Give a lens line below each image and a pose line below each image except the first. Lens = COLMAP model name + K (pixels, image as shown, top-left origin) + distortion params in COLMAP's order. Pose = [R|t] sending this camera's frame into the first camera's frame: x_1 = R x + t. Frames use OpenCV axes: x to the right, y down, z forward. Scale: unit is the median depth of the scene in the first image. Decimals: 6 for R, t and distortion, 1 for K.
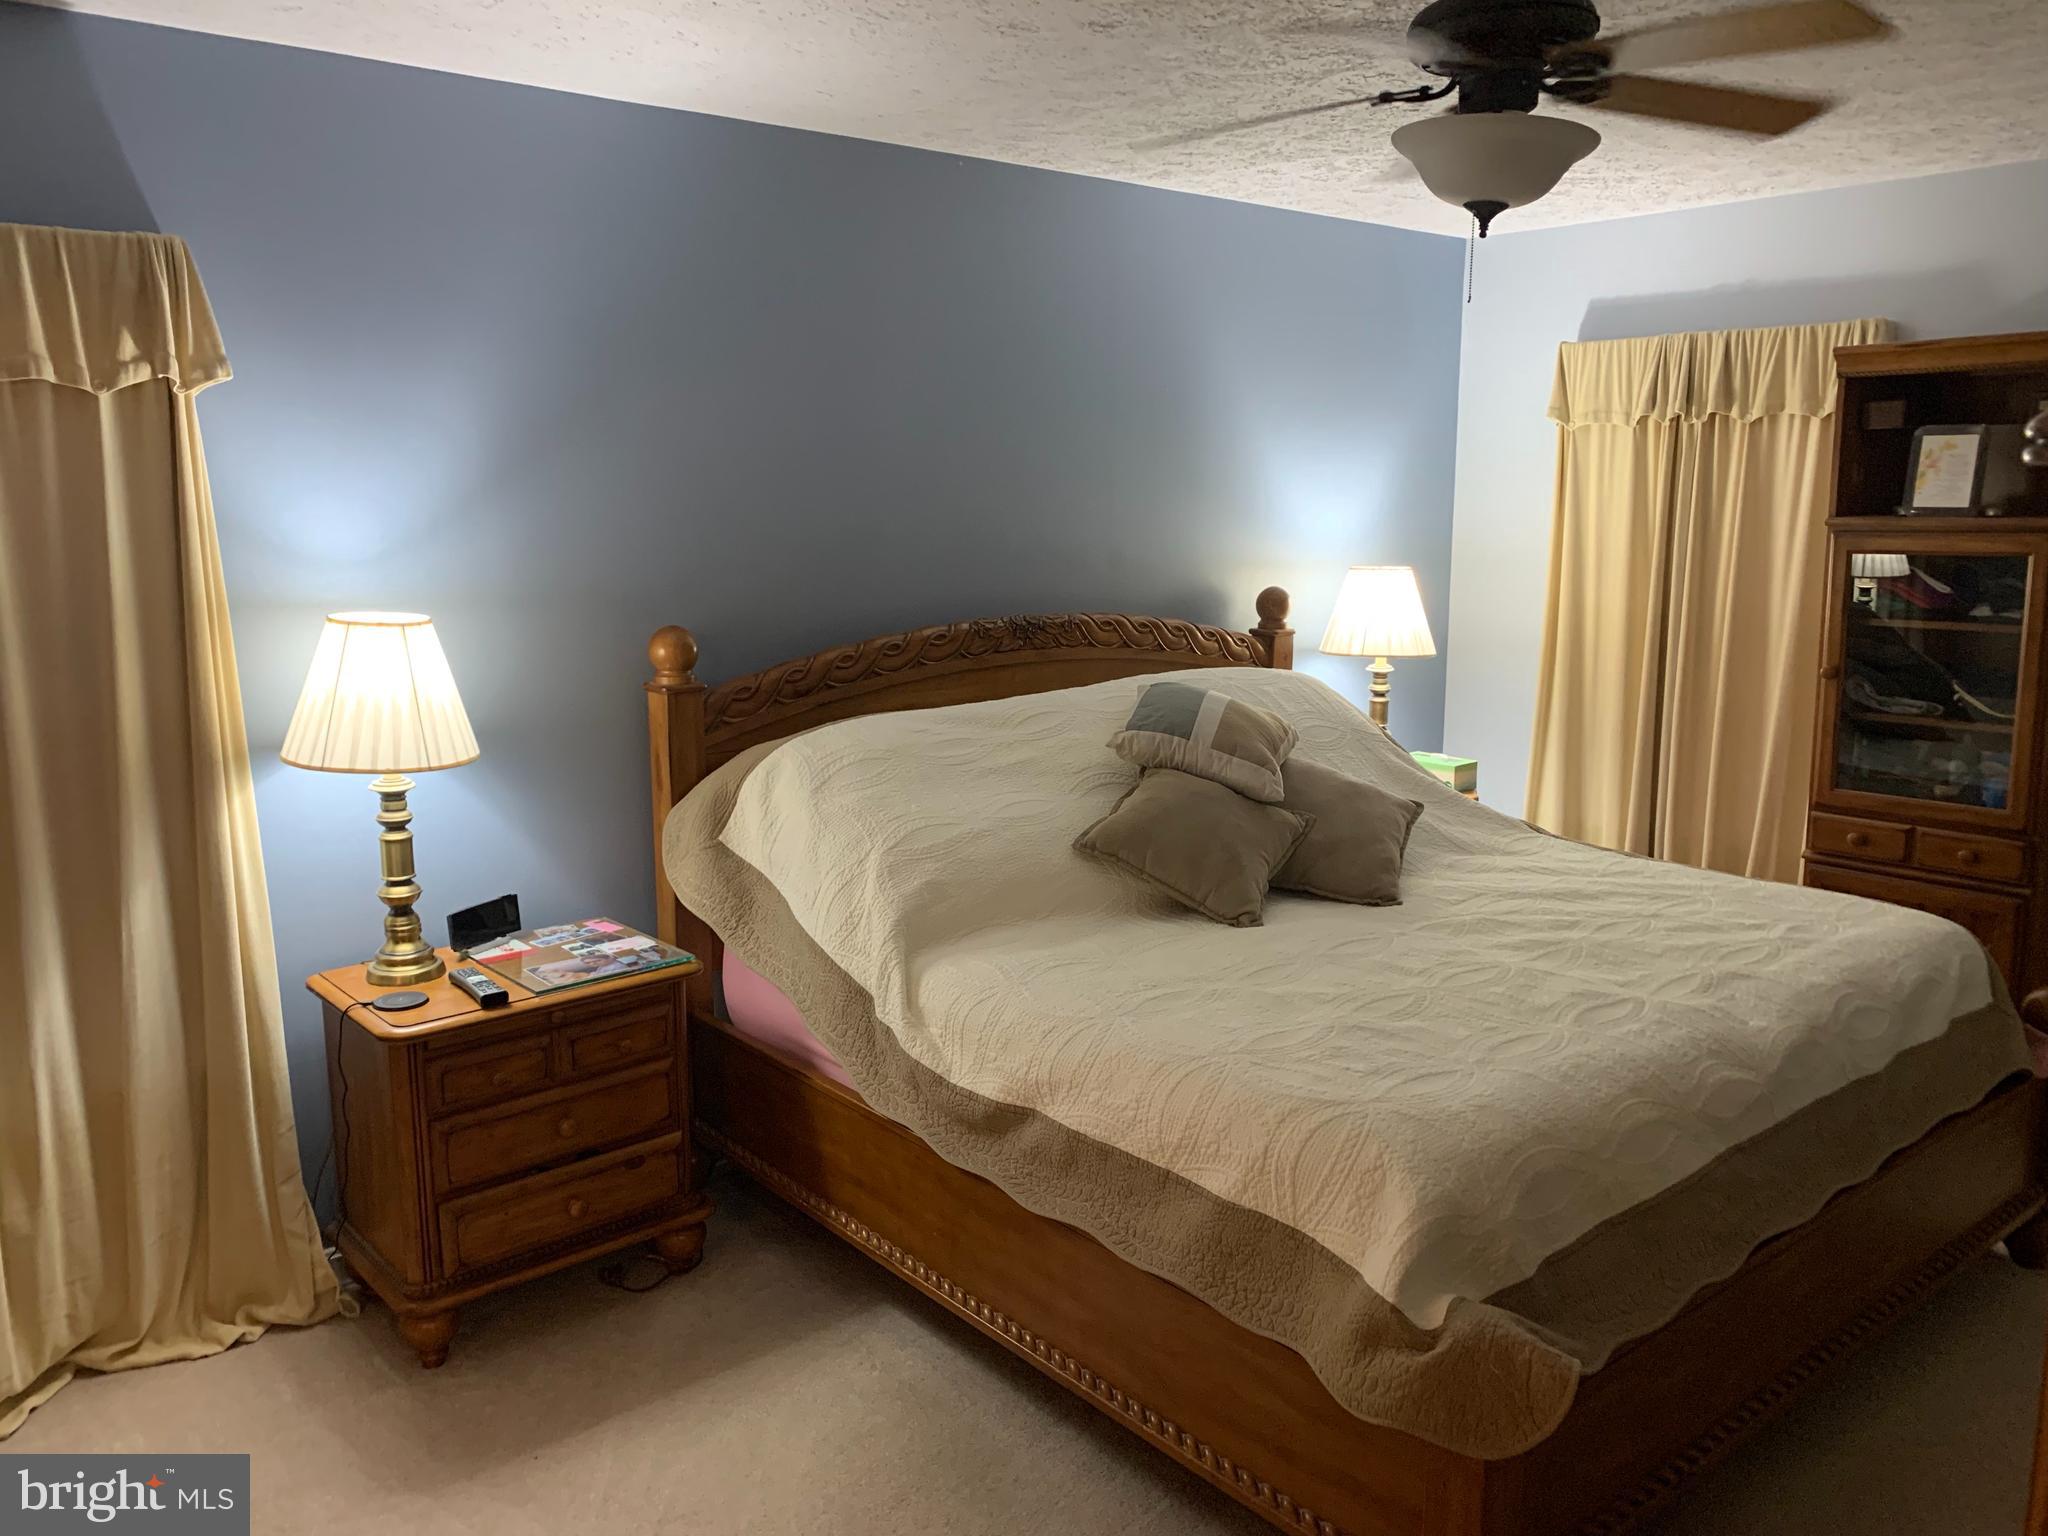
lens RADIAL K [[1574.8, 0, 999.4], [0, 1574.8, 740.9], [0, 0, 1]] dist [0.053023, -0.070338]
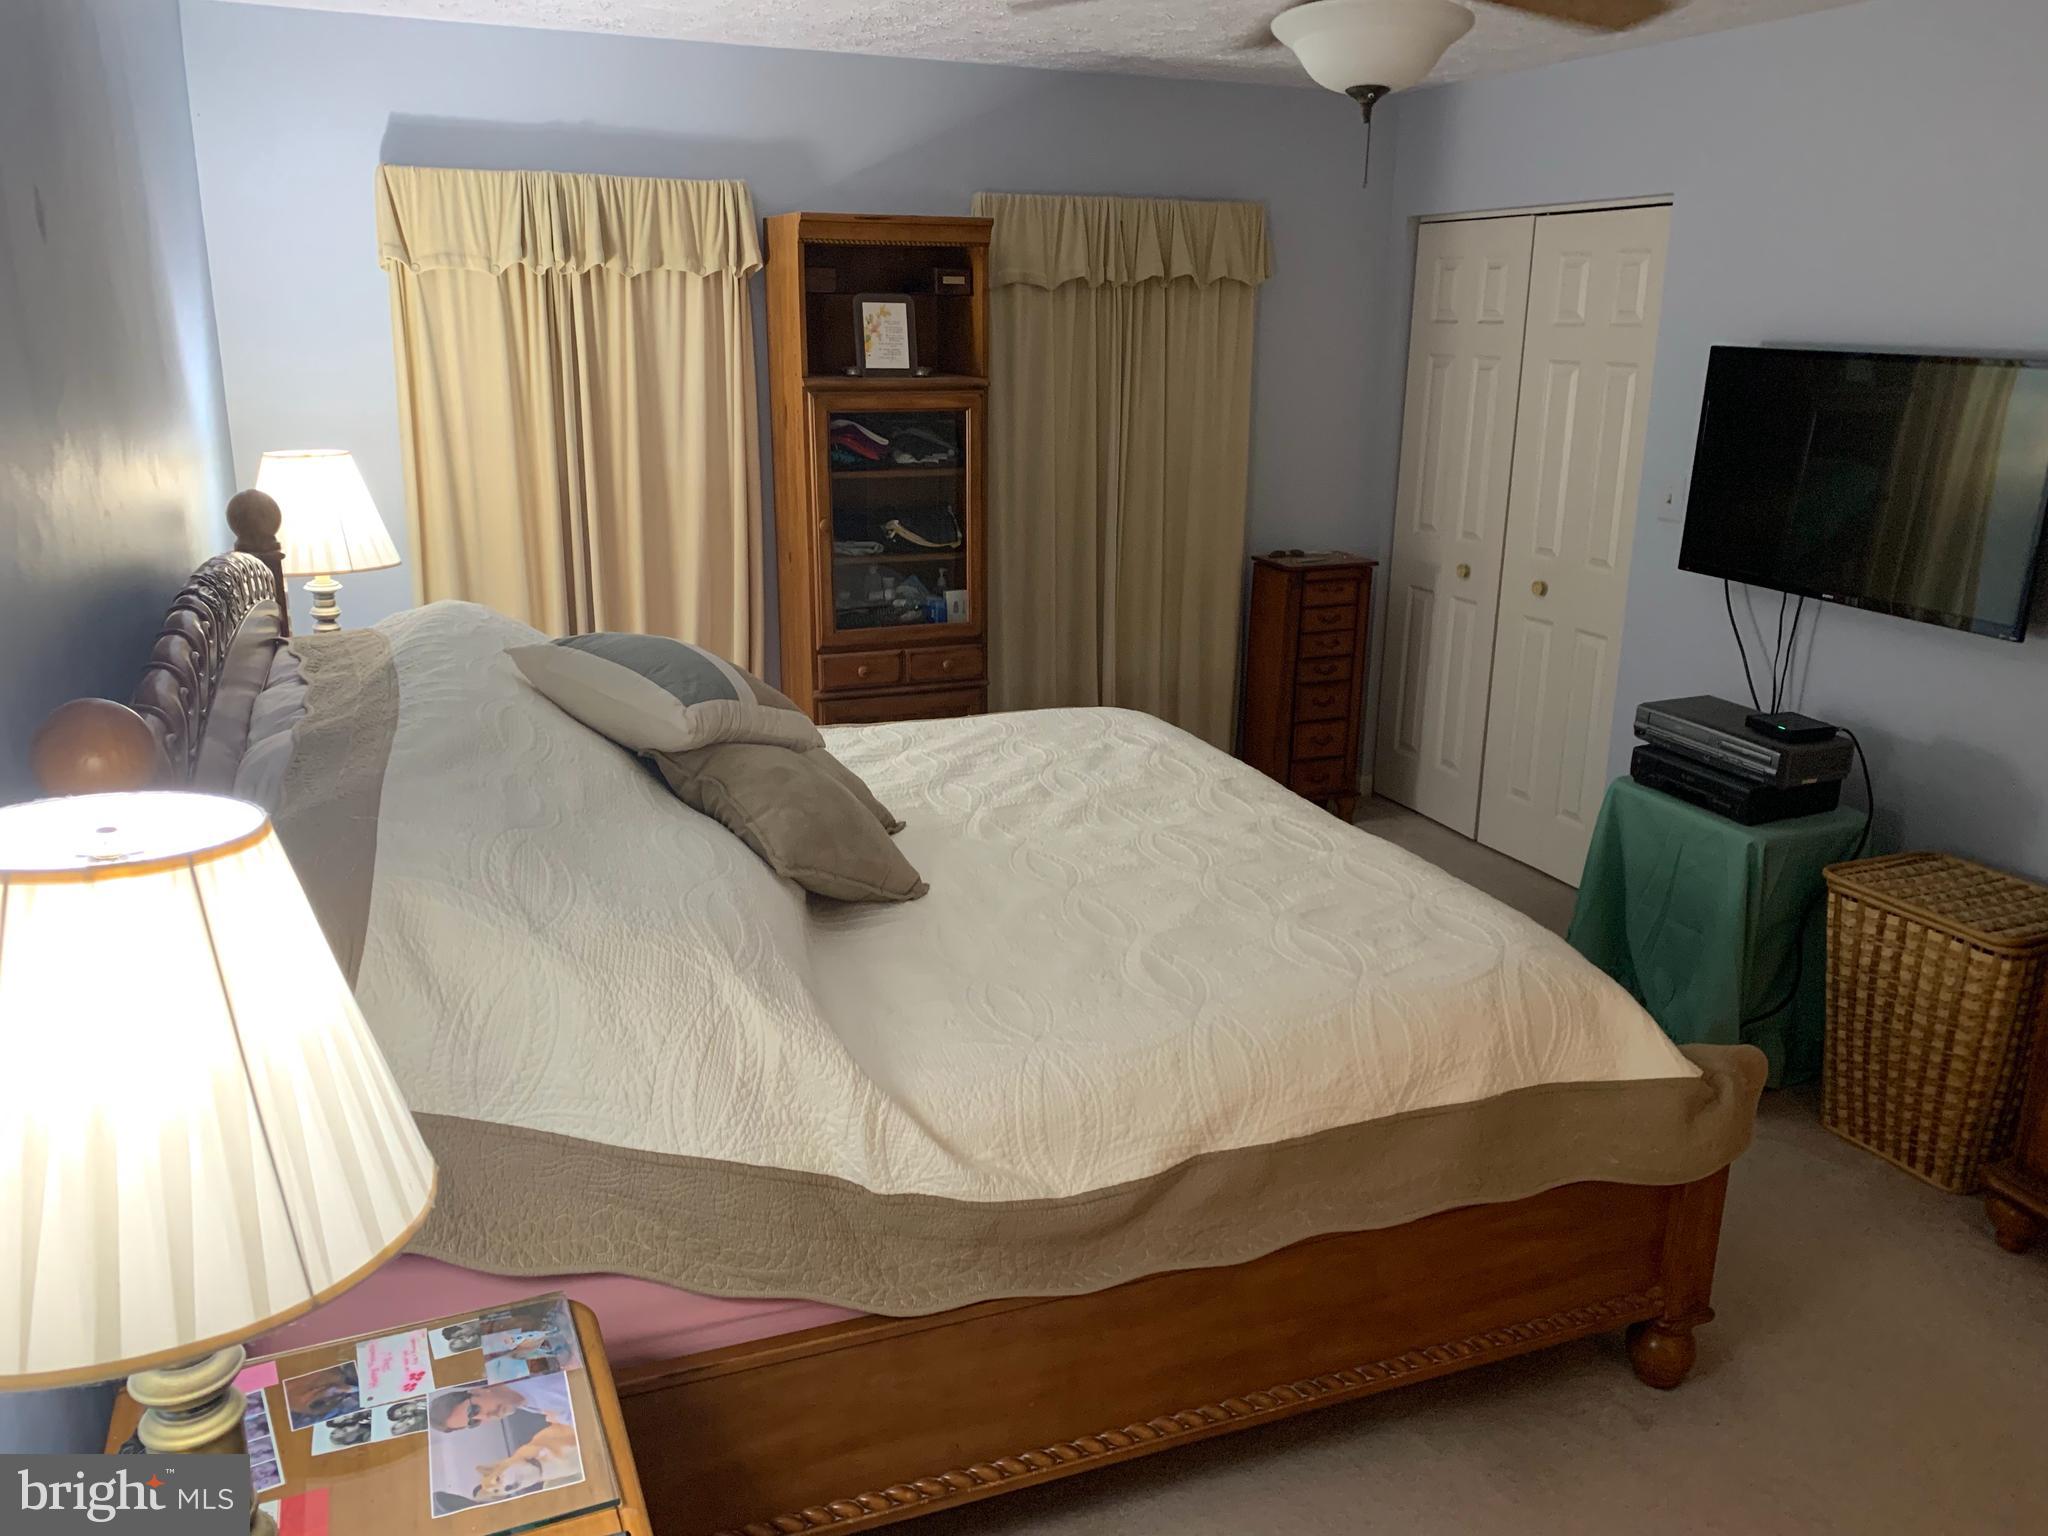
lens RADIAL K [[1574.8, 0, 1028.5], [0, 1574.8, 757.1], [0, 0, 1]] dist [0.053023, -0.070338]
pose [[0.296190, -0.246065, 0.922889, -0.503062], [0.138716, 0.967083, 0.213329, -0.107910], [-0.945002, 0.064833, 0.320573, 0.574364]]
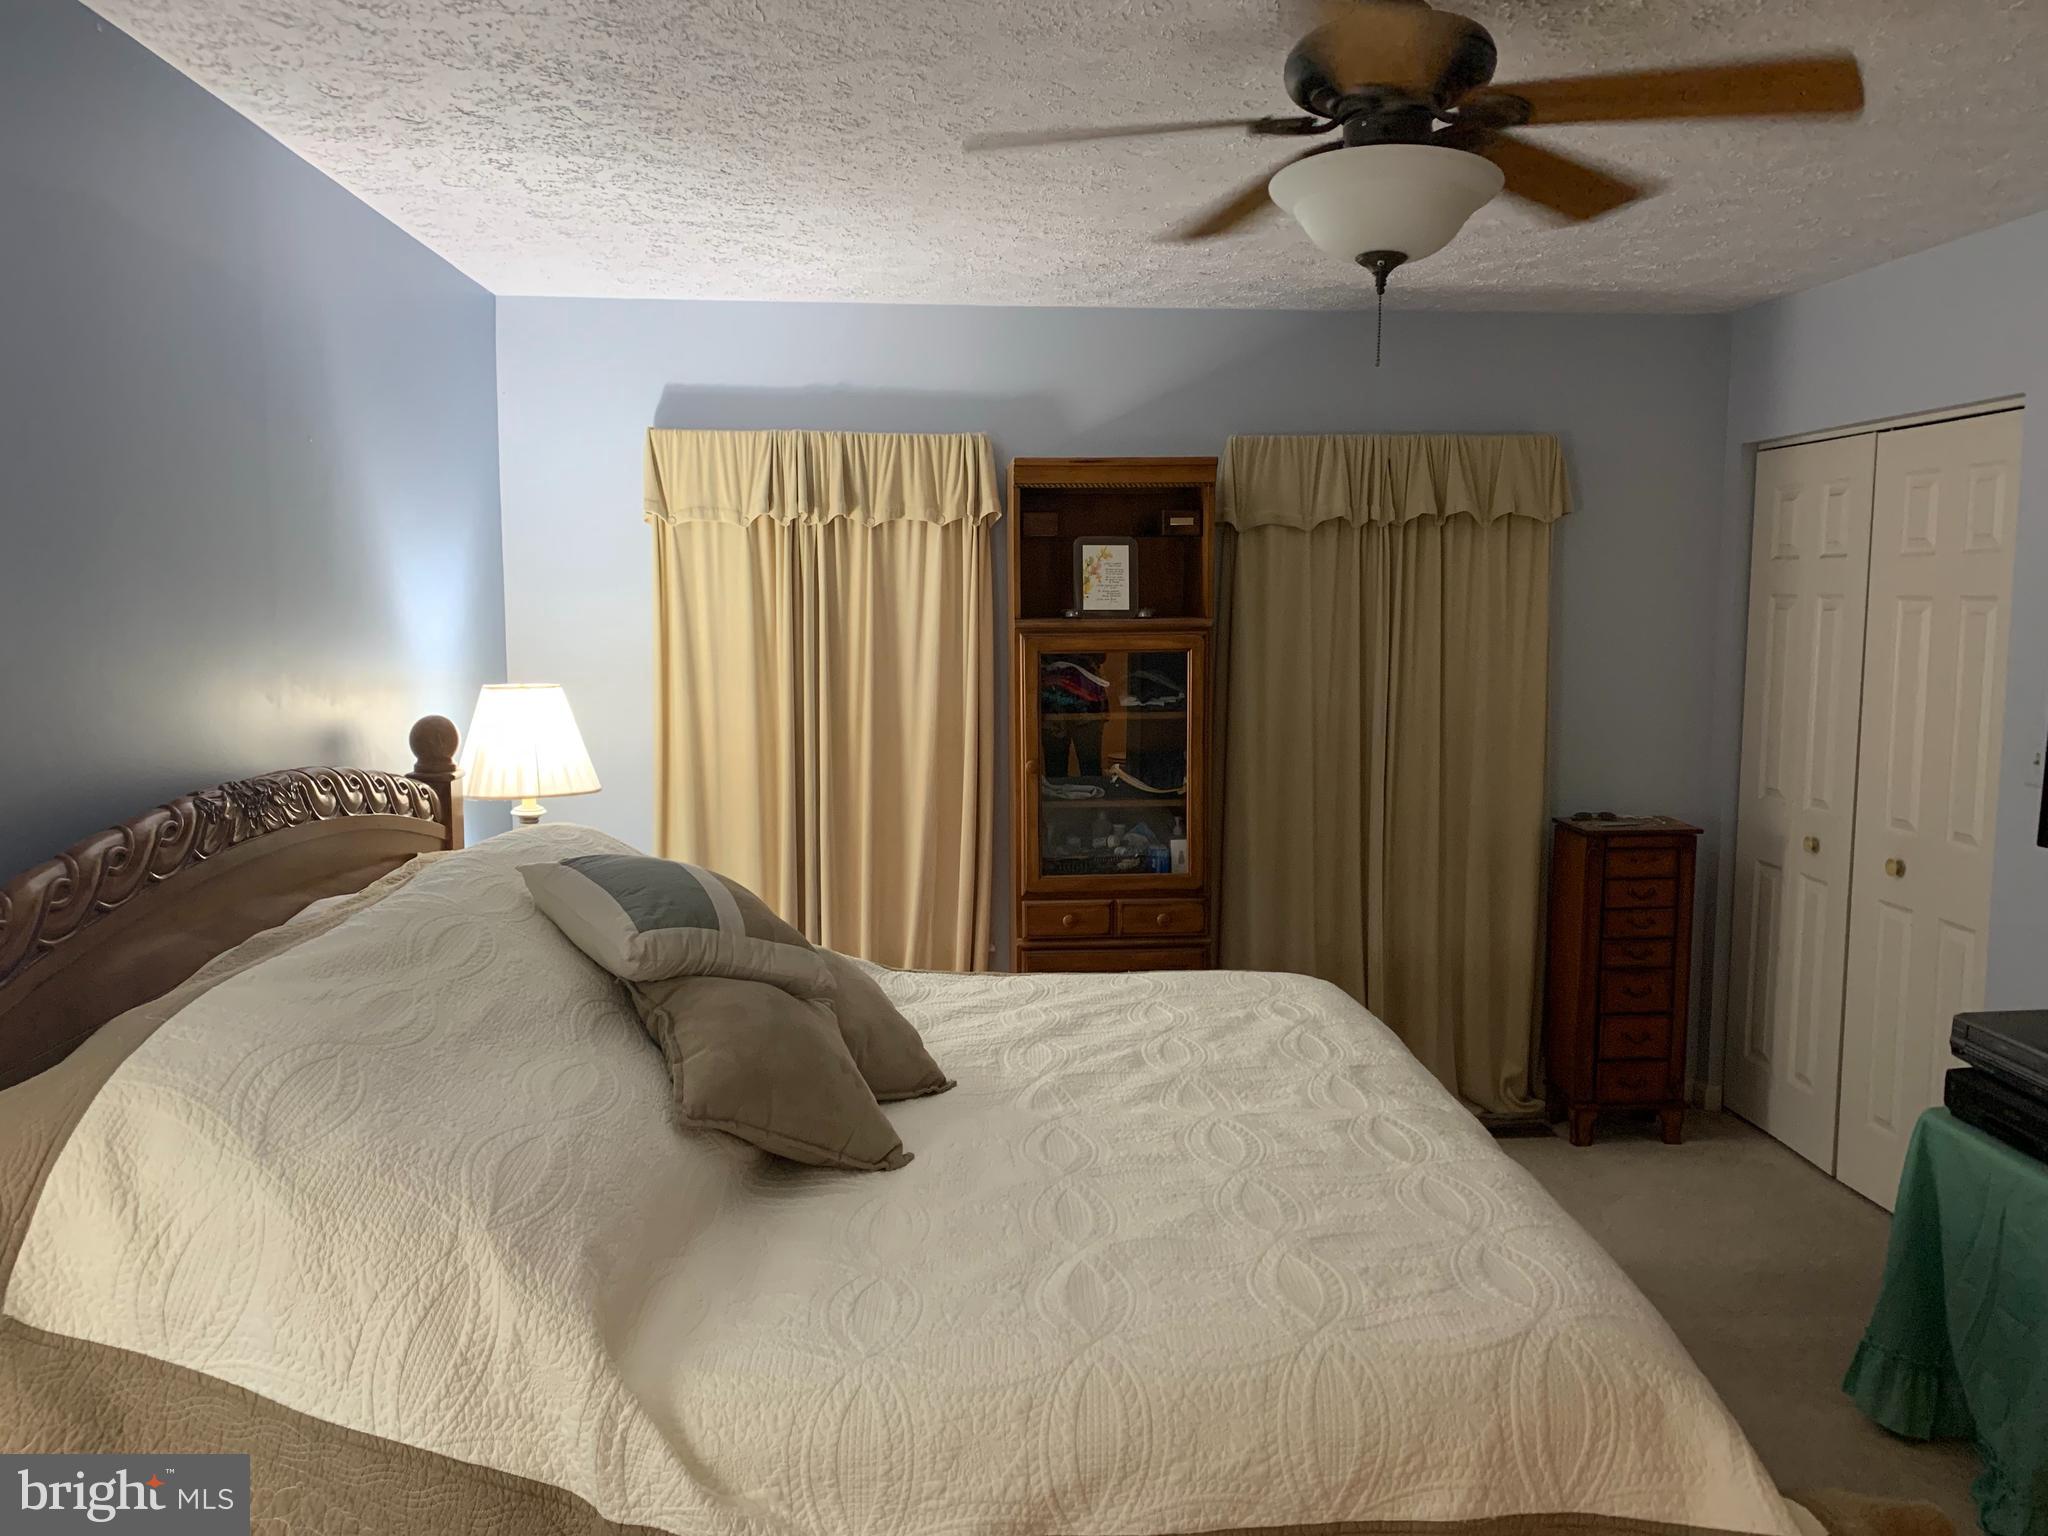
lens RADIAL K [[1574.8, 0, 1035.0], [0, 1574.8, 756.2], [0, 0, 1]] dist [0.053023, -0.070338]
pose [[0.577460, -0.077777, 0.812705, -0.339305], [0.126487, 0.991955, 0.005058, -0.059010], [-0.806561, 0.099876, 0.582653, 0.424947]]
